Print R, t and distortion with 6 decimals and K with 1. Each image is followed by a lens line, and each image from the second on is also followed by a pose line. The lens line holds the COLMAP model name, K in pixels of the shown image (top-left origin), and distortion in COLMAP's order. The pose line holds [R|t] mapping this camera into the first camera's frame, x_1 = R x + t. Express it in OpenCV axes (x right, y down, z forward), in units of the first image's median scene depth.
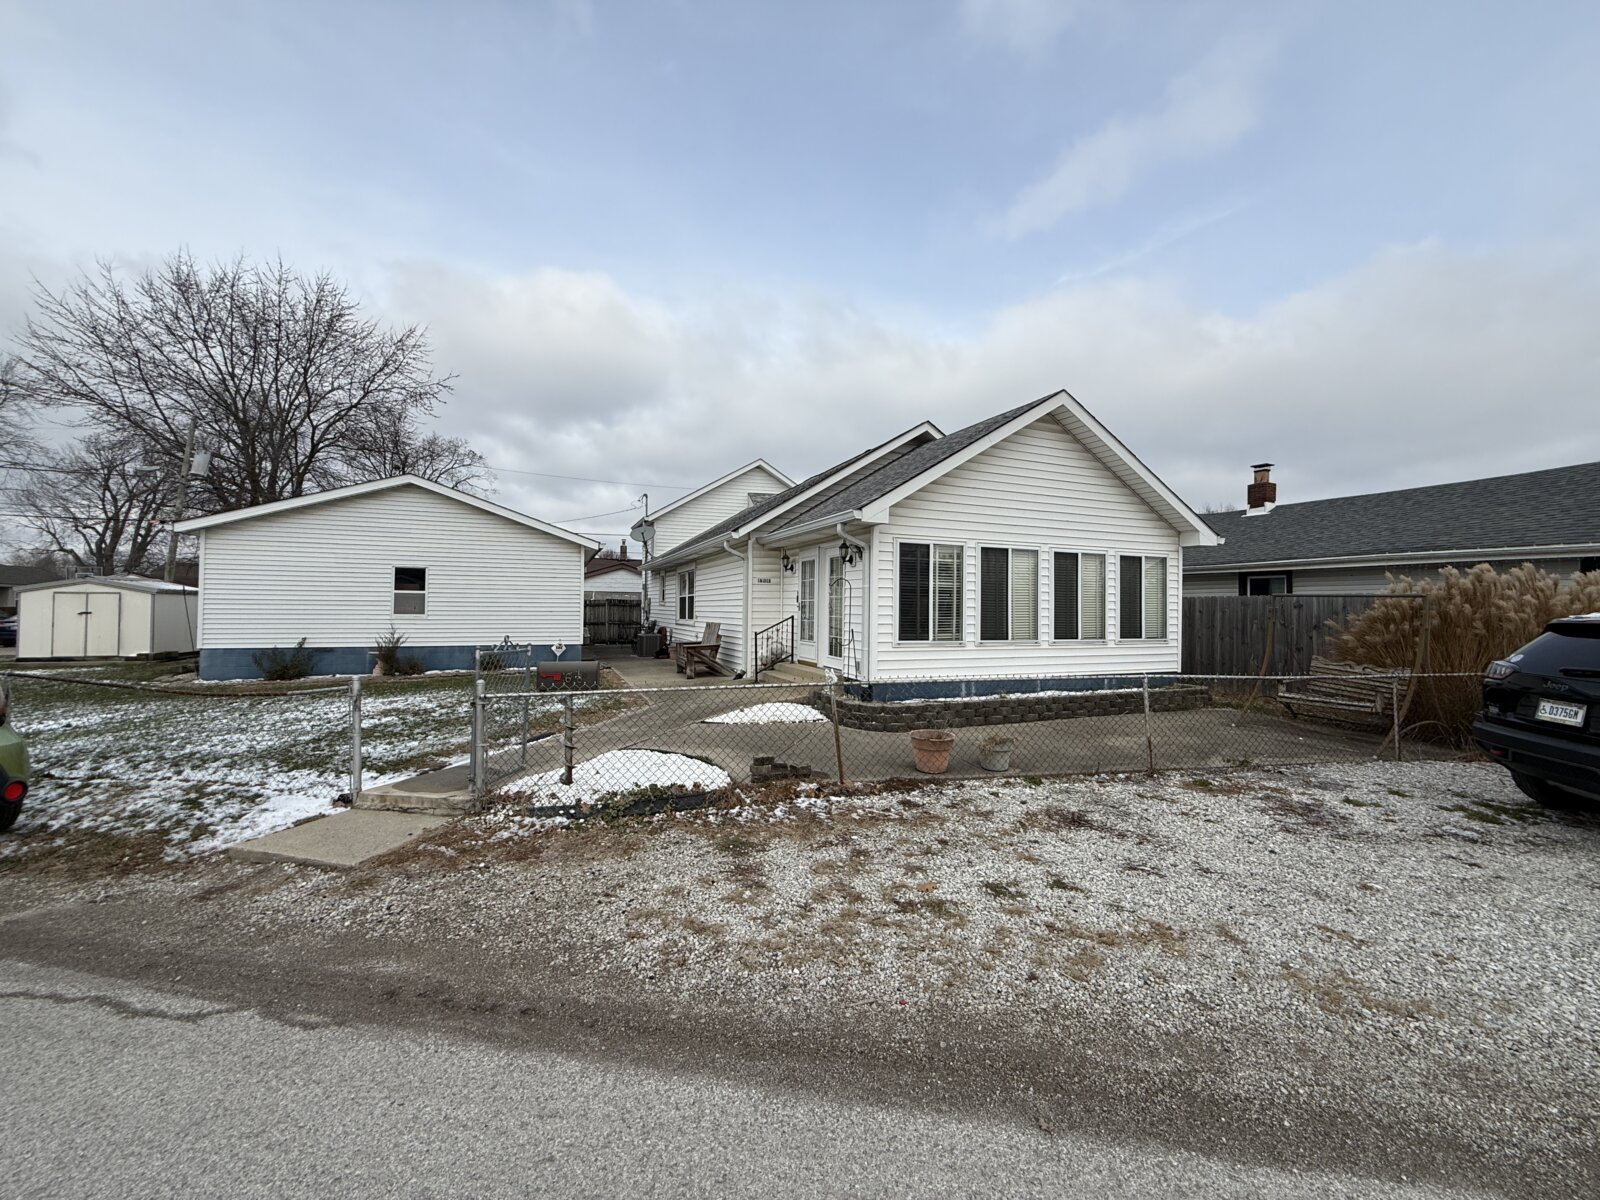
lens RADIAL K [[634.2, 0, 800.3], [0, 634.2, 595.7], [0, 0, 1]] dist [0.000844, -0.000108]
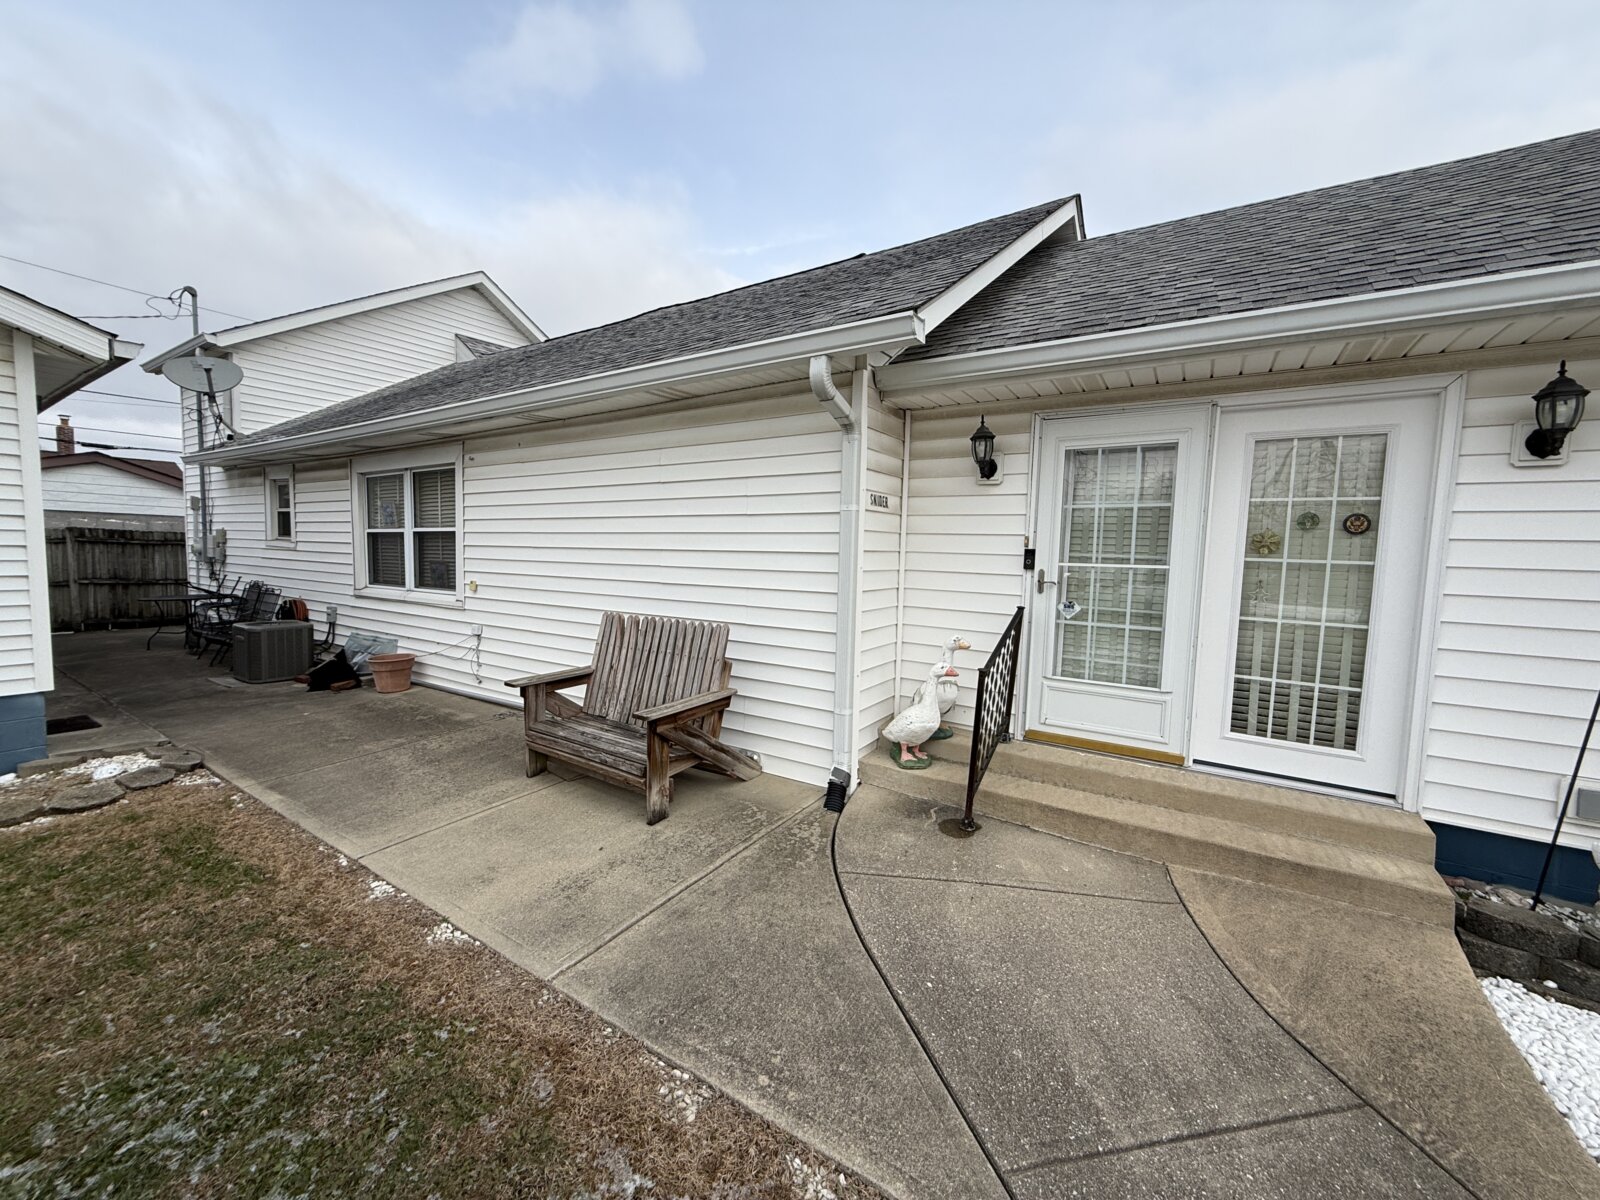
lens RADIAL K [[645.0, 0, 800.0], [0, 645.0, 600.0], [0, 0, 1]] dist [-0.001731, -0.000242]
pose [[0.825937, -0.024132, 0.563246, -0.174670], [-0.031989, 0.995468, 0.089559, -0.000005], [-0.562854, -0.091988, 0.821422, 0.440246]]
